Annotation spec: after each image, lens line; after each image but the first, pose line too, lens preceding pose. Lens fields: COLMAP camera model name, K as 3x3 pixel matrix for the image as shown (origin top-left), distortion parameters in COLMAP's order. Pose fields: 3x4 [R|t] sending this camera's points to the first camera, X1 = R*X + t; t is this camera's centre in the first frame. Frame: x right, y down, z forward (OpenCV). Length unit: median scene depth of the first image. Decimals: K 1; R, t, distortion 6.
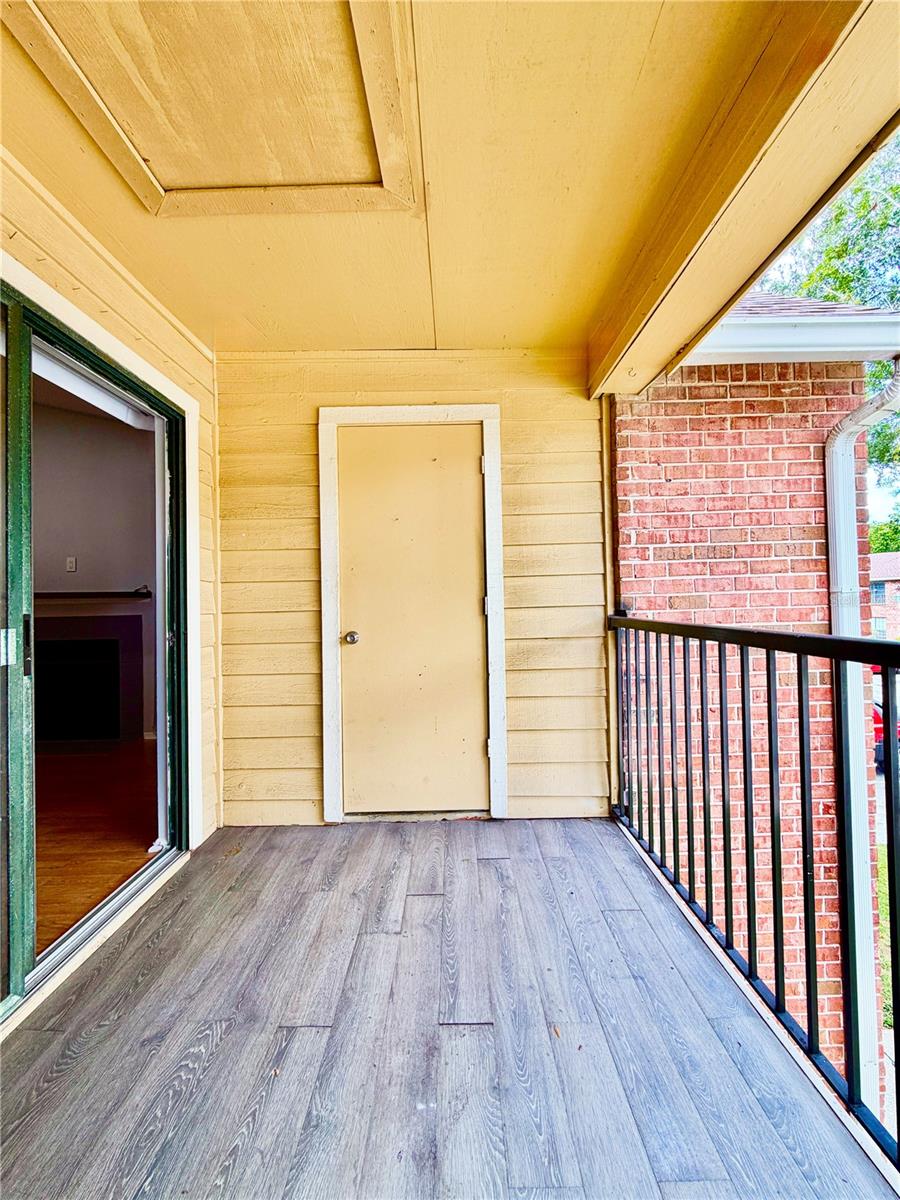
lens RADIAL K [[477.4, 0, 450.8], [0, 477.4, 596.7], [0, 0, 1]] dist [-0.001055, -0.001017]
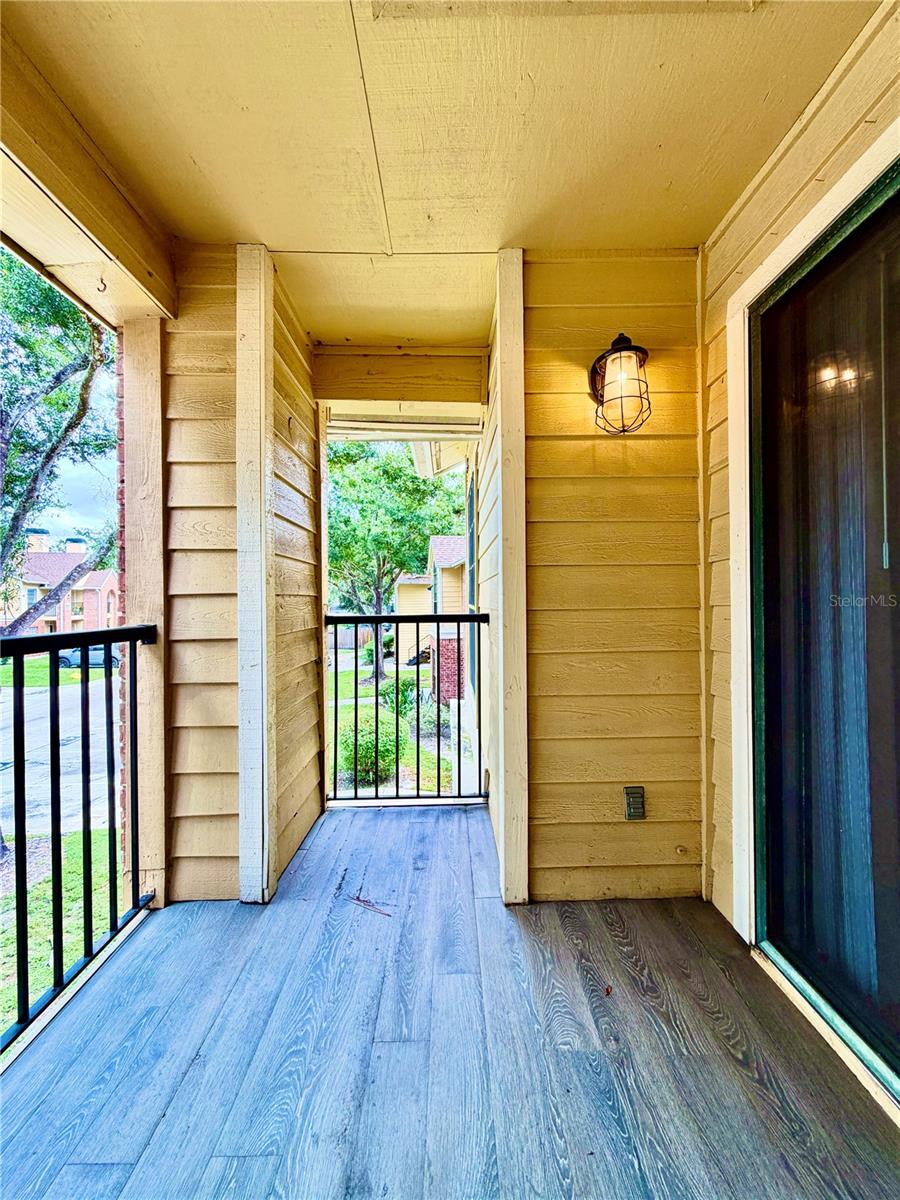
lens RADIAL K [[477.4, 0, 450.8], [0, 477.4, 596.7], [0, 0, 1]] dist [-0.001055, -0.001017]
pose [[-0.999006, 0.034776, -0.027882, -0.259823], [0.035270, 0.999226, -0.017444, 0.031400], [0.027254, -0.018410, -0.999459, 2.031450]]
